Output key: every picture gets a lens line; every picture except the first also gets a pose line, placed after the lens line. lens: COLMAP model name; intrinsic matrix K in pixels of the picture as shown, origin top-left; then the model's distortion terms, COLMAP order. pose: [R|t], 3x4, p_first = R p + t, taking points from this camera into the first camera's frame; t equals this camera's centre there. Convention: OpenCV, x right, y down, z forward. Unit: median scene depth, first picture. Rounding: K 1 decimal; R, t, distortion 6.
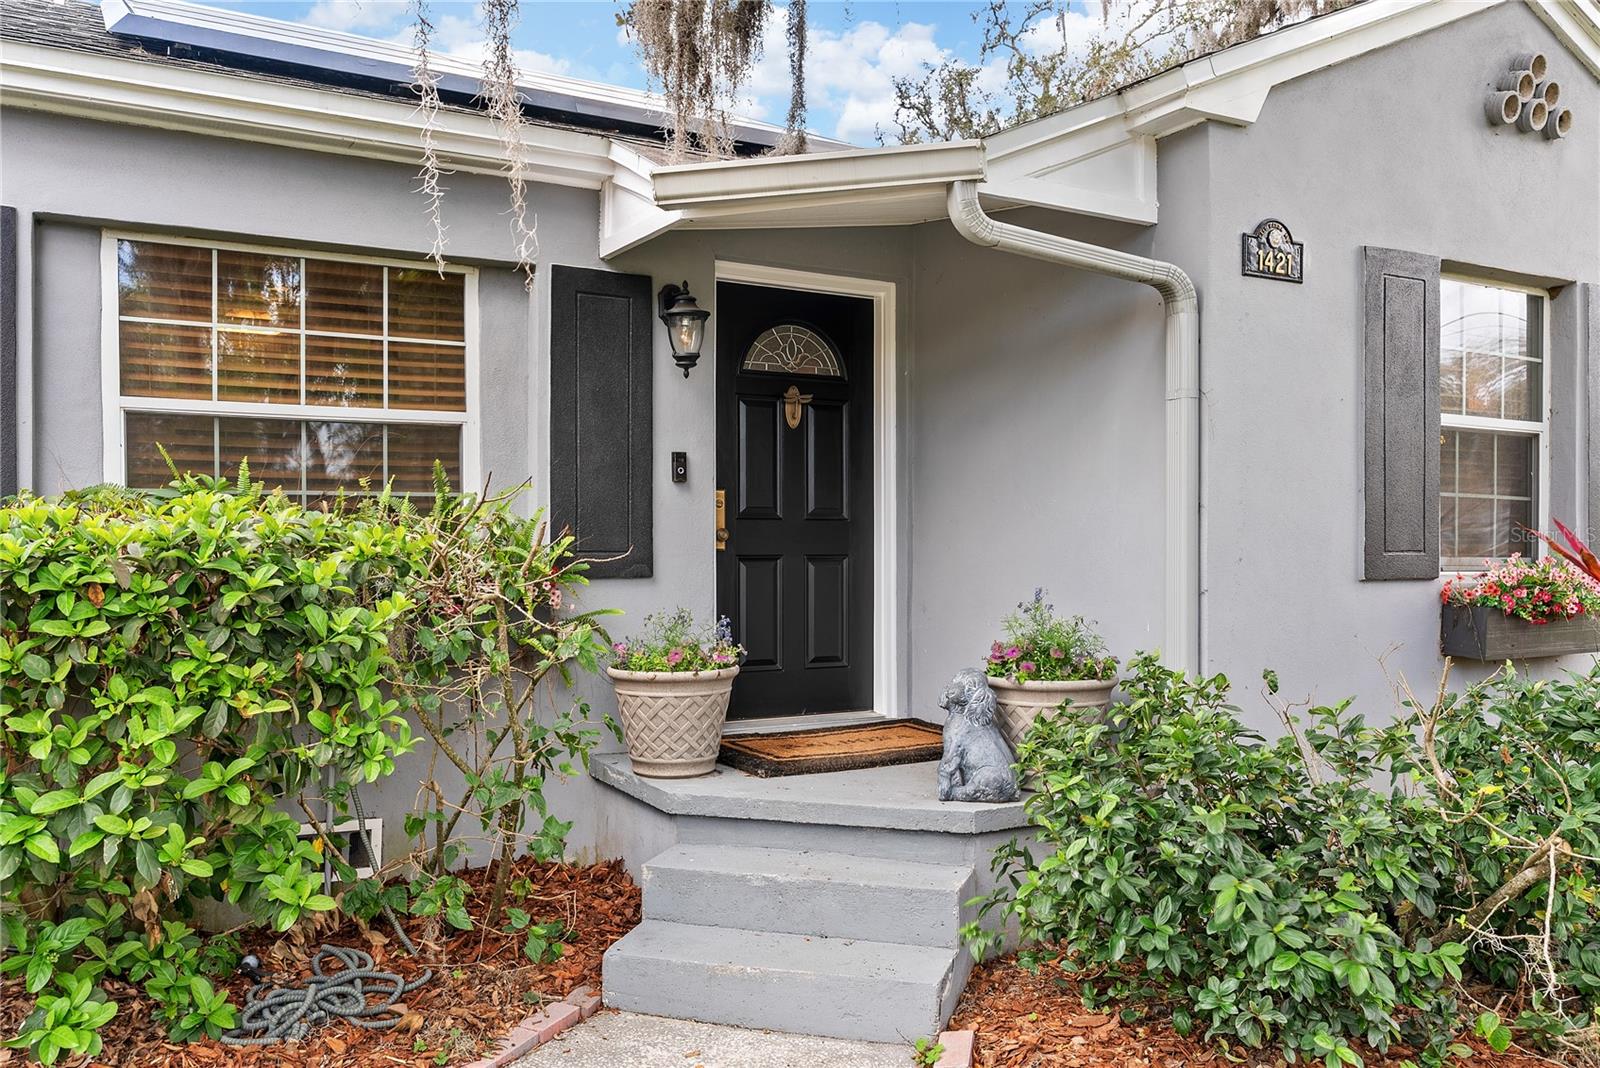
lens RADIAL K [[1278.6, 0, 800.0], [0, 1278.6, 534.0], [0, 0, 1]] dist [0.011441, 0.006773]
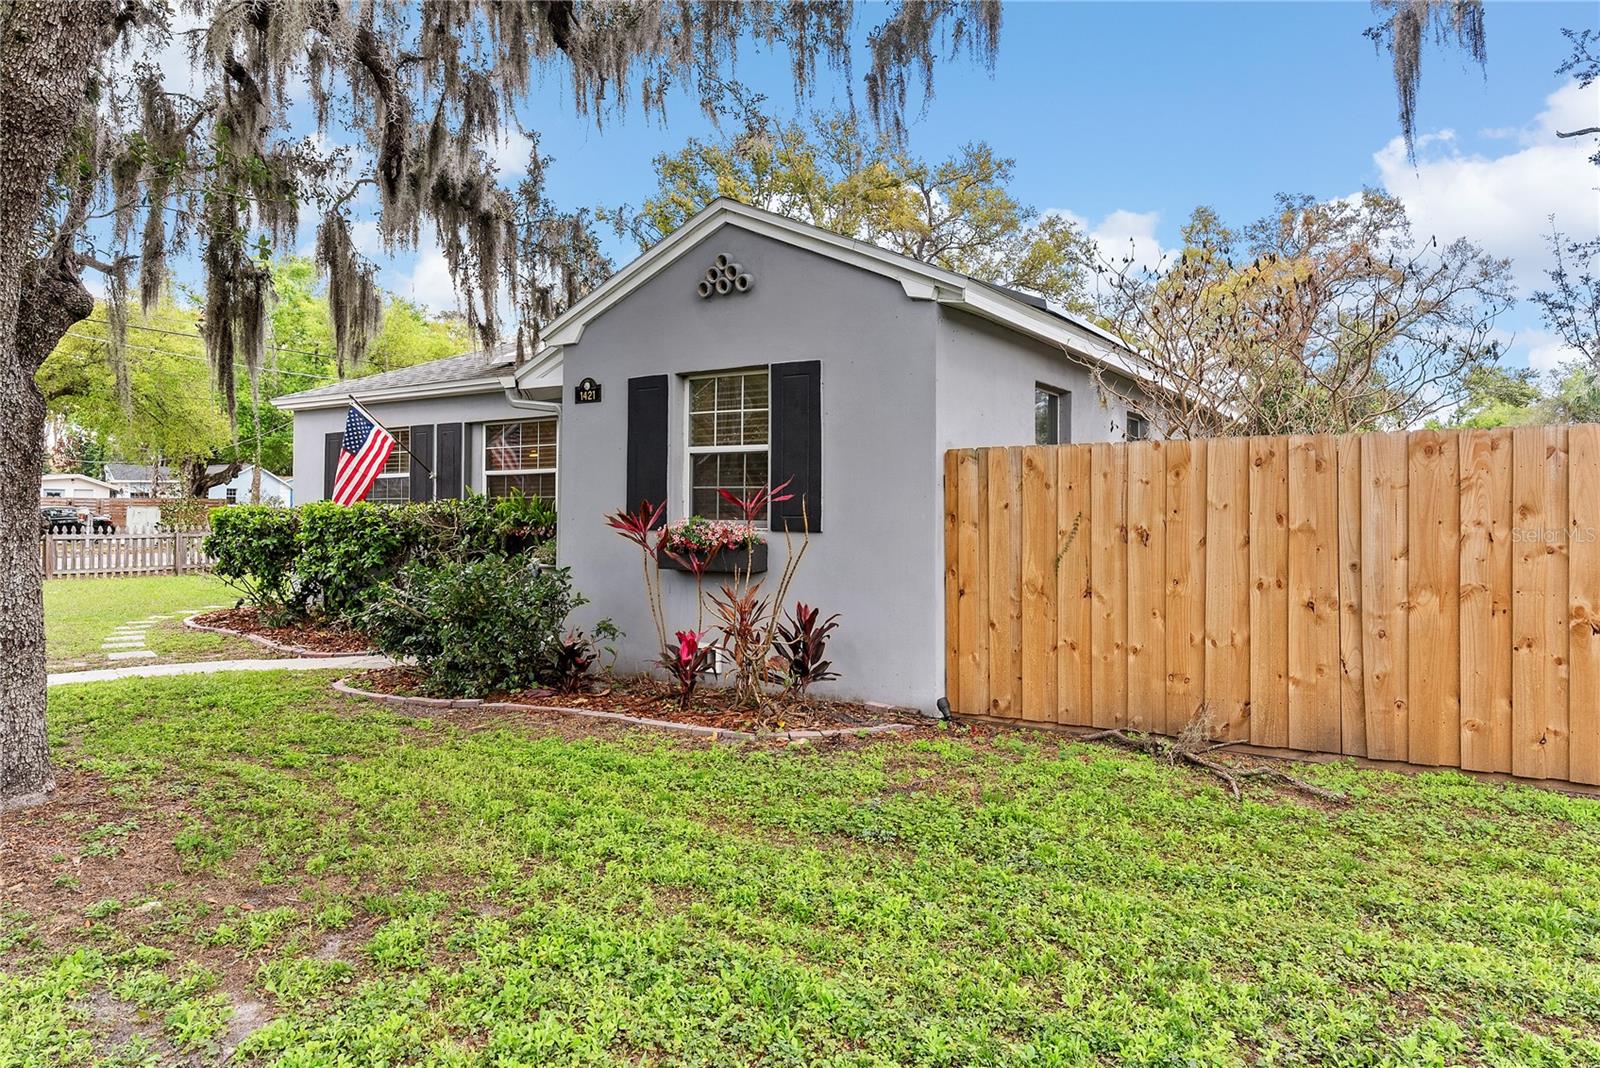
lens RADIAL K [[1019.7, 0, 799.2], [0, 1019.7, 508.0], [0, 0, 1]] dist [0.002138, 0.000532]
pose [[0.454503, -0.007400, -0.890714, 2.093927], [-0.001363, 0.999959, -0.009004, 0.015852], [0.890744, 0.005307, 0.454474, 0.448375]]
